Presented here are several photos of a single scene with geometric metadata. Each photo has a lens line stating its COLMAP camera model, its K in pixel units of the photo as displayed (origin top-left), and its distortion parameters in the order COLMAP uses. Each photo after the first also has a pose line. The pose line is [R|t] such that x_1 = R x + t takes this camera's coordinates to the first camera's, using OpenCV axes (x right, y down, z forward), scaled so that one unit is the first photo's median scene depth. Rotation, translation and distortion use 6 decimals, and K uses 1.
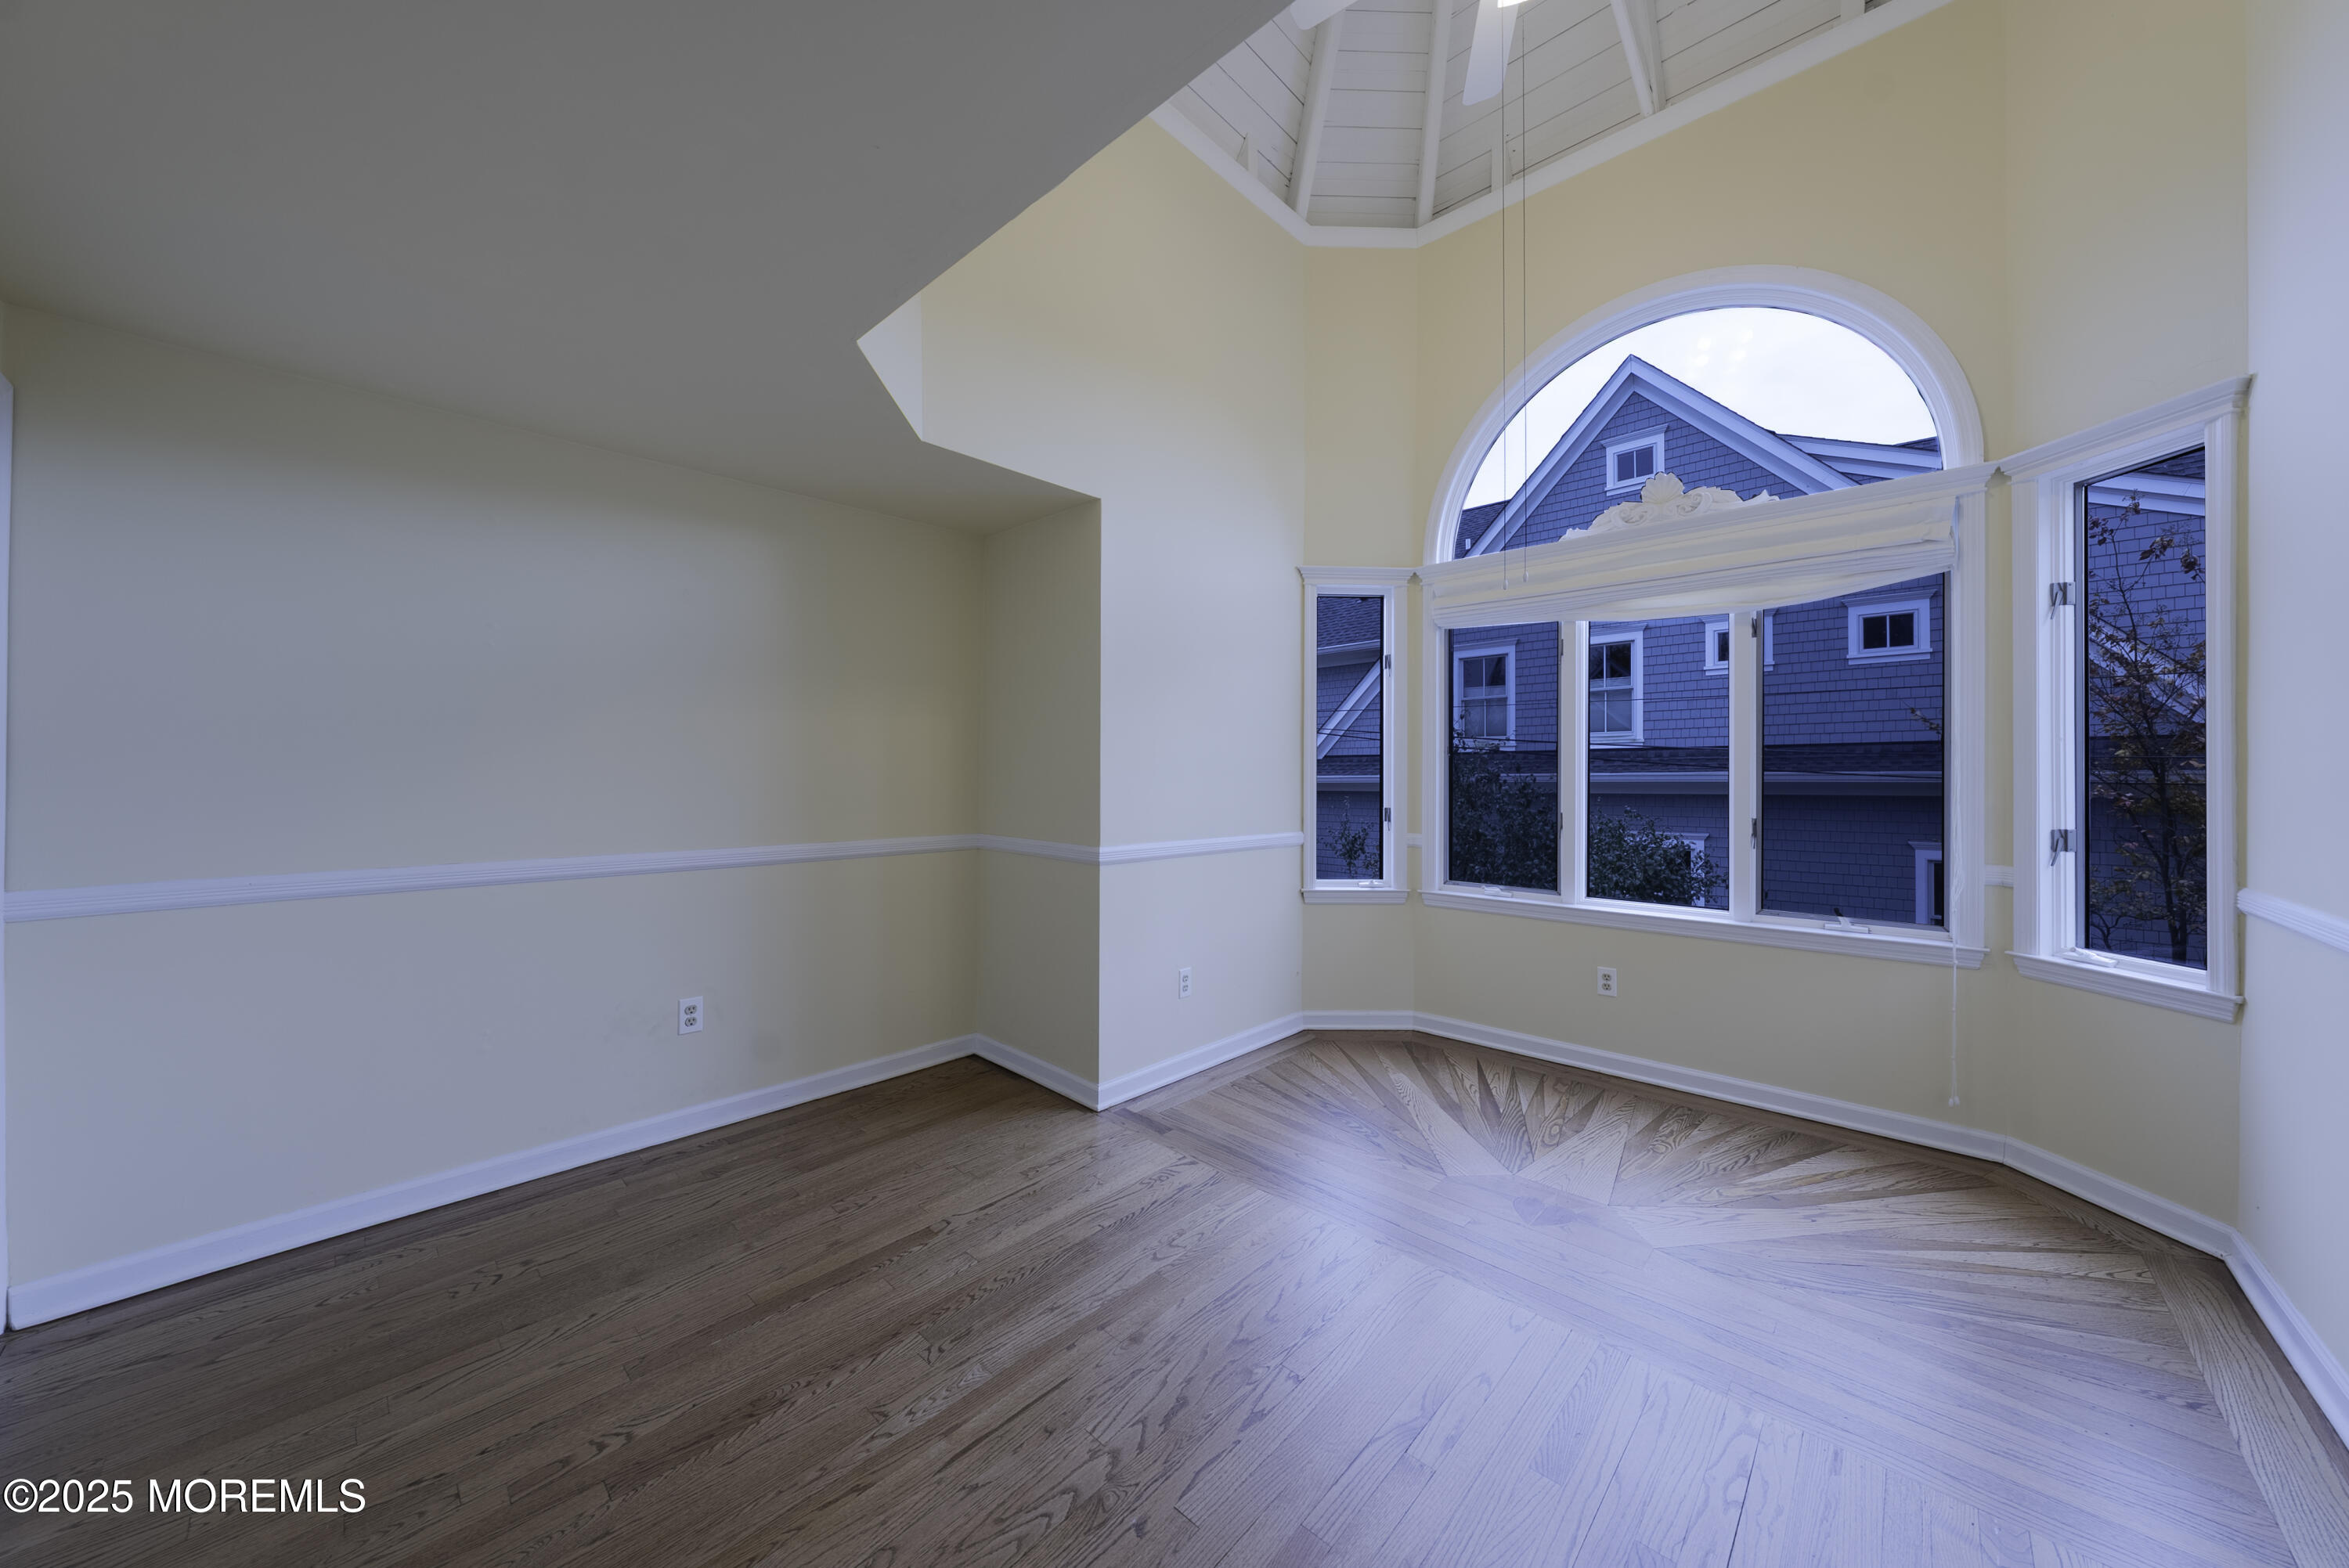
lens RADIAL K [[795.3, 0, 1169.1], [0, 795.3, 781.1], [0, 0, 1]] dist [0.010974, 0.000007]
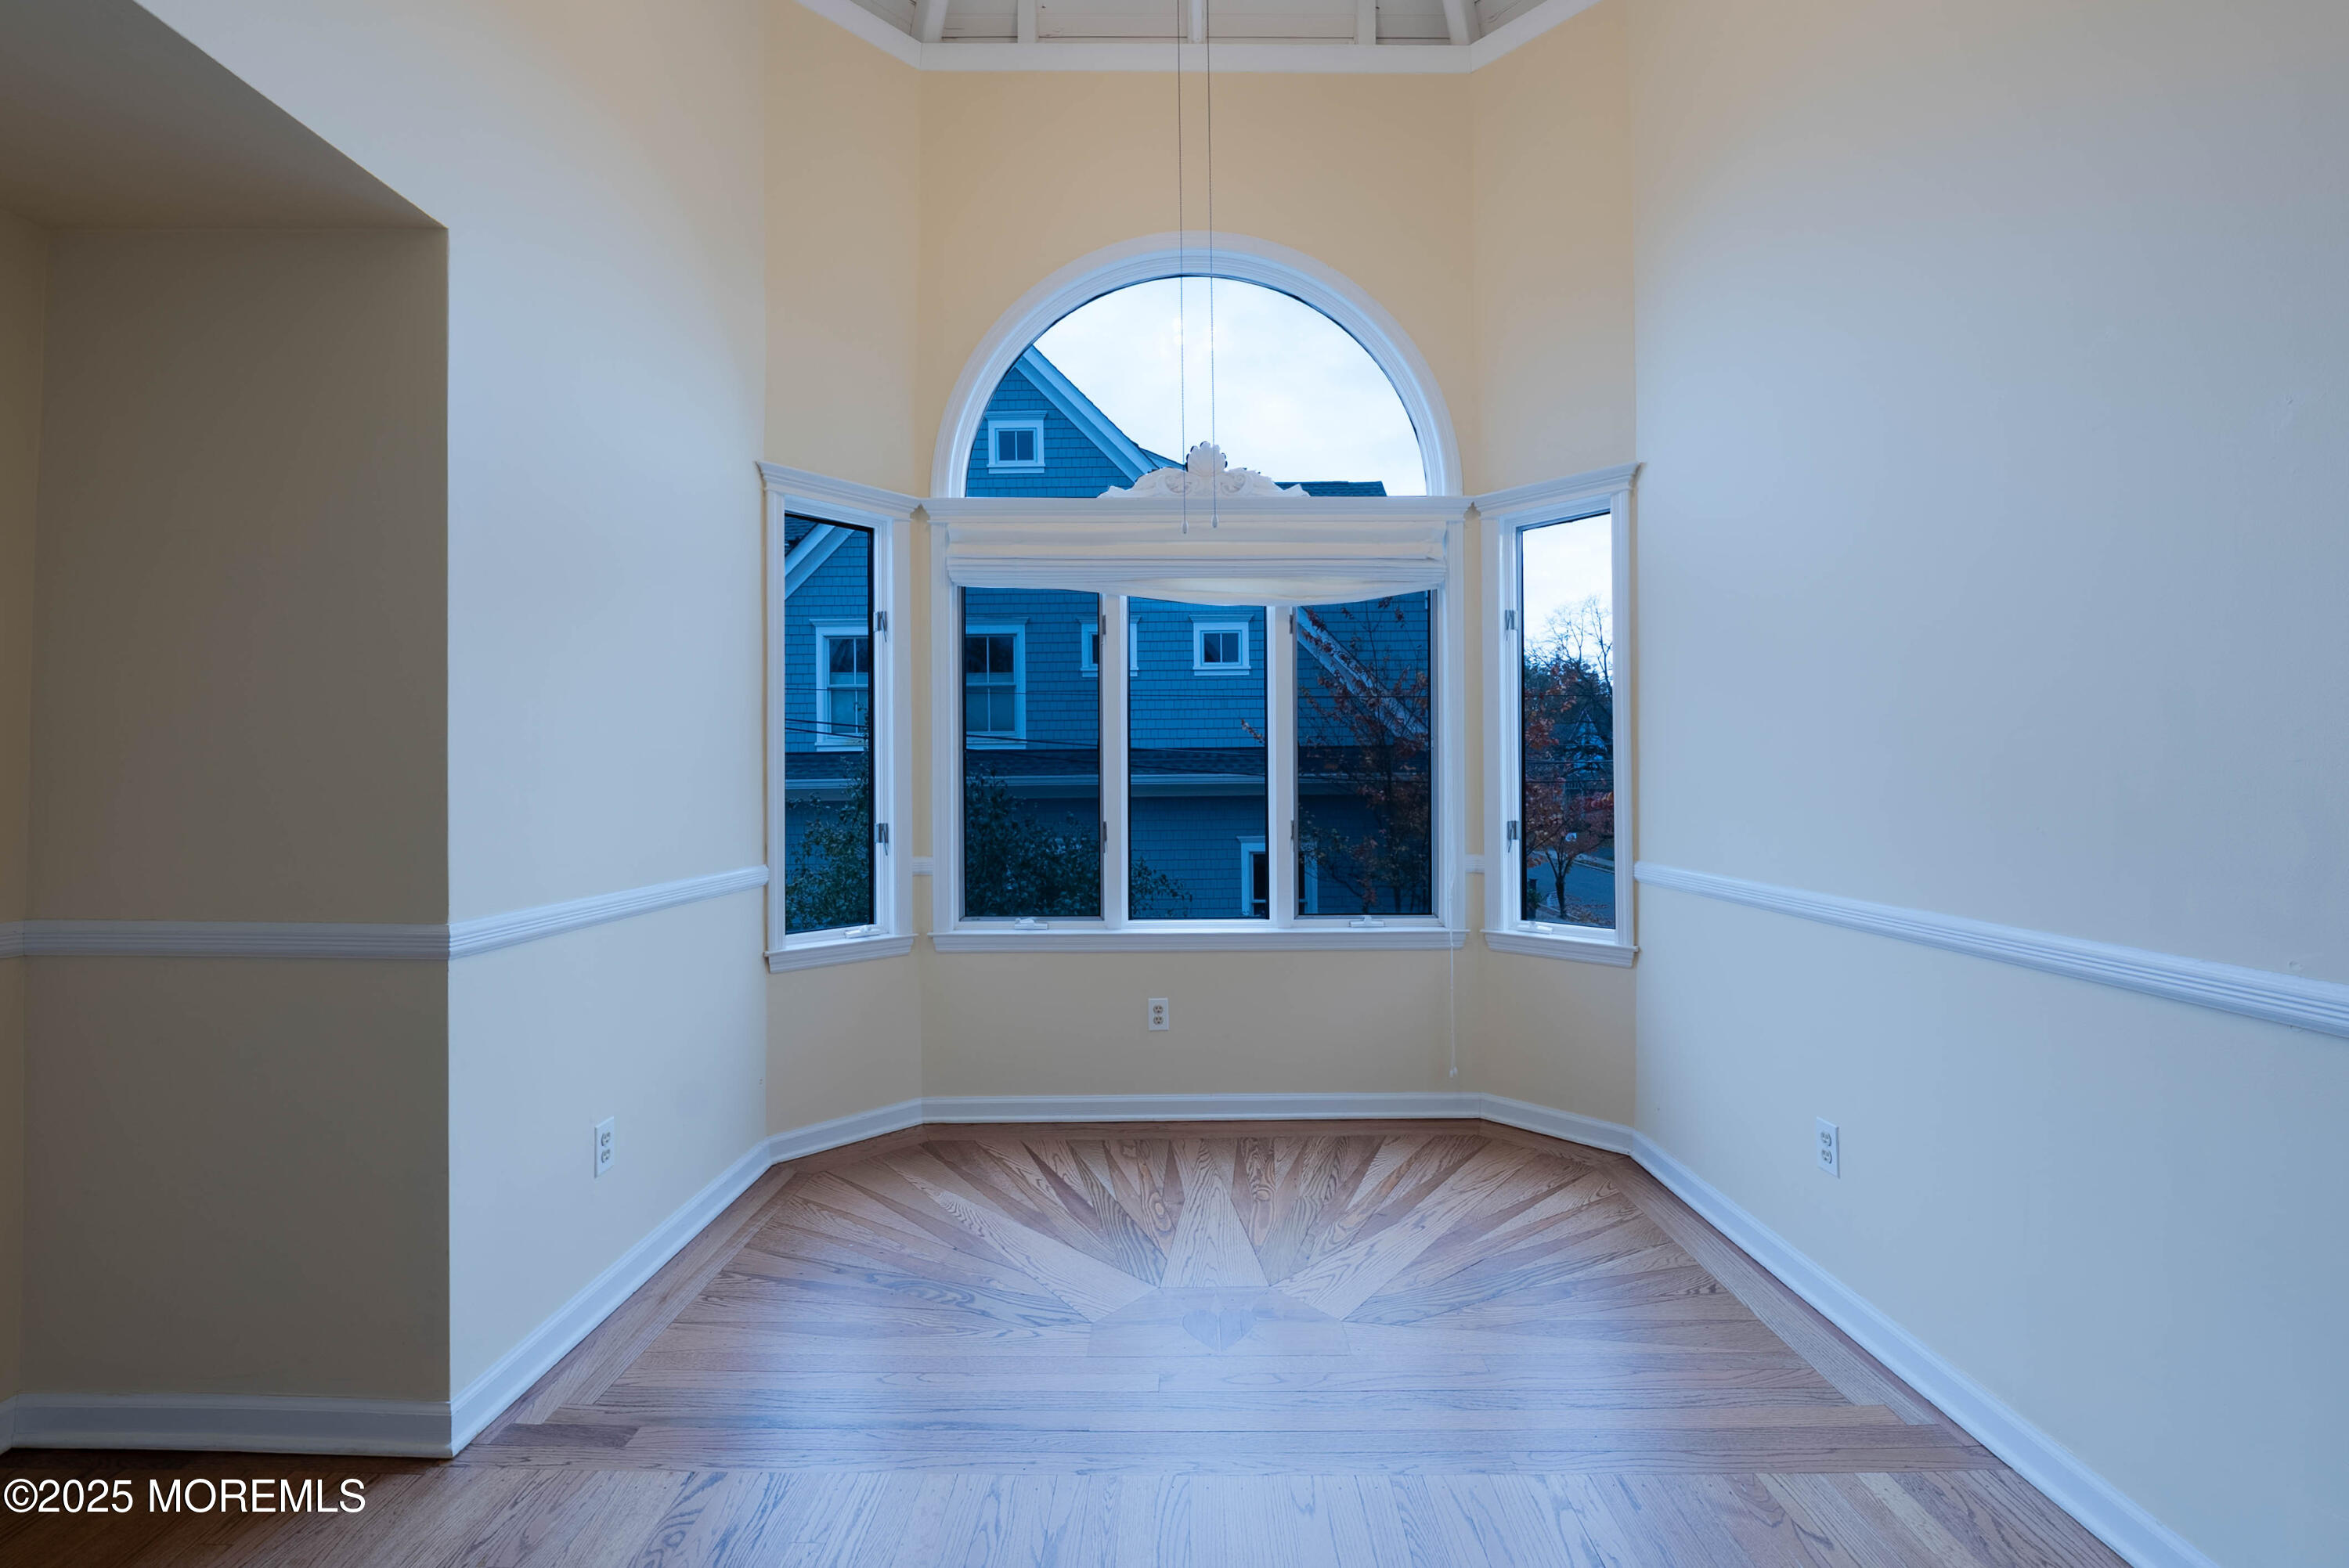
lens RADIAL K [[957.2, 0, 1177.7], [0, 957.2, 777.7], [0, 0, 1]] dist [0.002457, -0.000640]
pose [[0.737914, -0.004446, 0.674880, -0.148202], [0.011628, 0.999914, -0.006127, 0.000400], [-0.674795, 0.012369, 0.737902, 0.234471]]
